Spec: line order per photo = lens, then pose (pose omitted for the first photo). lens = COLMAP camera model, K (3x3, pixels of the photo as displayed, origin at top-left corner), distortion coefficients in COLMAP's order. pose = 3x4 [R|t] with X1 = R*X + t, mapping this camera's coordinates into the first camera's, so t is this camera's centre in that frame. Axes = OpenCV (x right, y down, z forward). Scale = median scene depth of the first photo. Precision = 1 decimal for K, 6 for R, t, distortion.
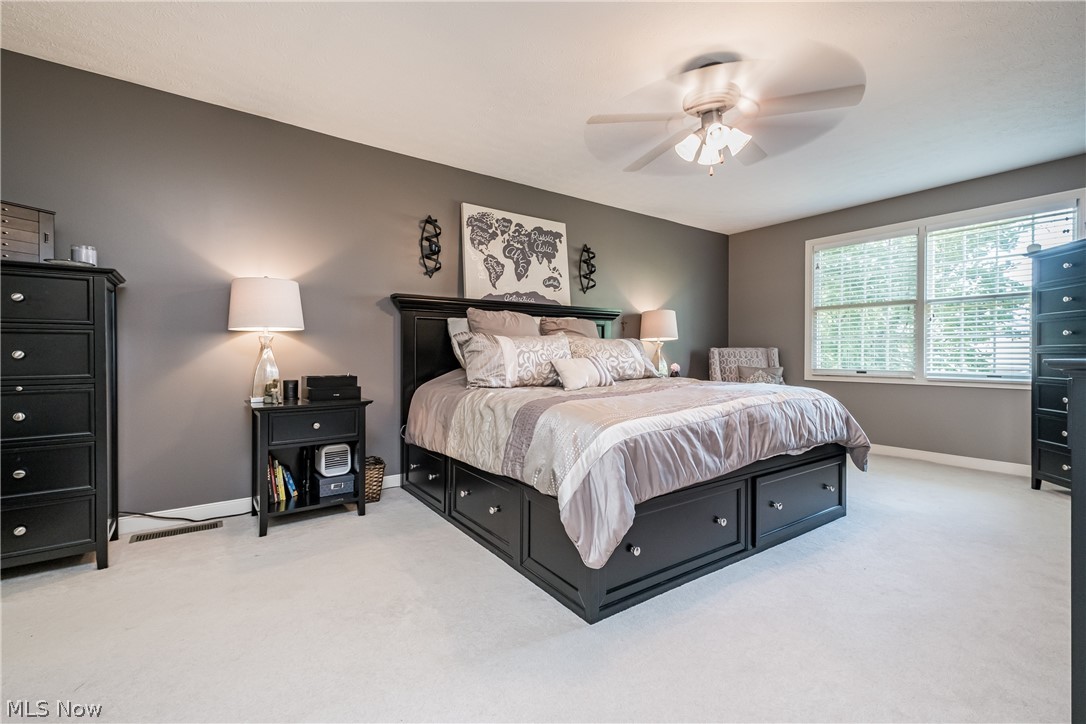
lens RADIAL K [[472.4, 0, 544.6], [0, 472.4, 356.9], [0, 0, 1]] dist [0.017917, -0.001454]
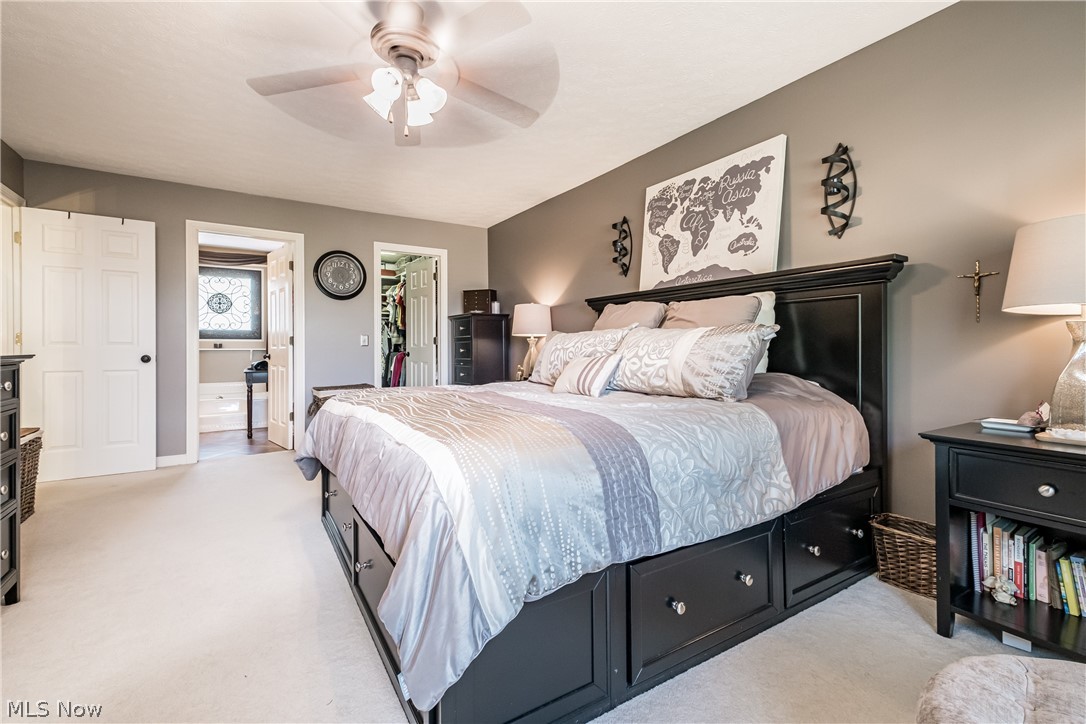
lens RADIAL K [[472.4, 0, 545.2], [0, 472.4, 350.5], [0, 0, 1]] dist [0.017917, -0.001454]
pose [[-0.044328, 0.003815, -0.999010, 0.715406], [-0.007667, 0.999962, 0.004159, -0.009686], [0.998988, 0.007844, -0.044297, 0.791267]]
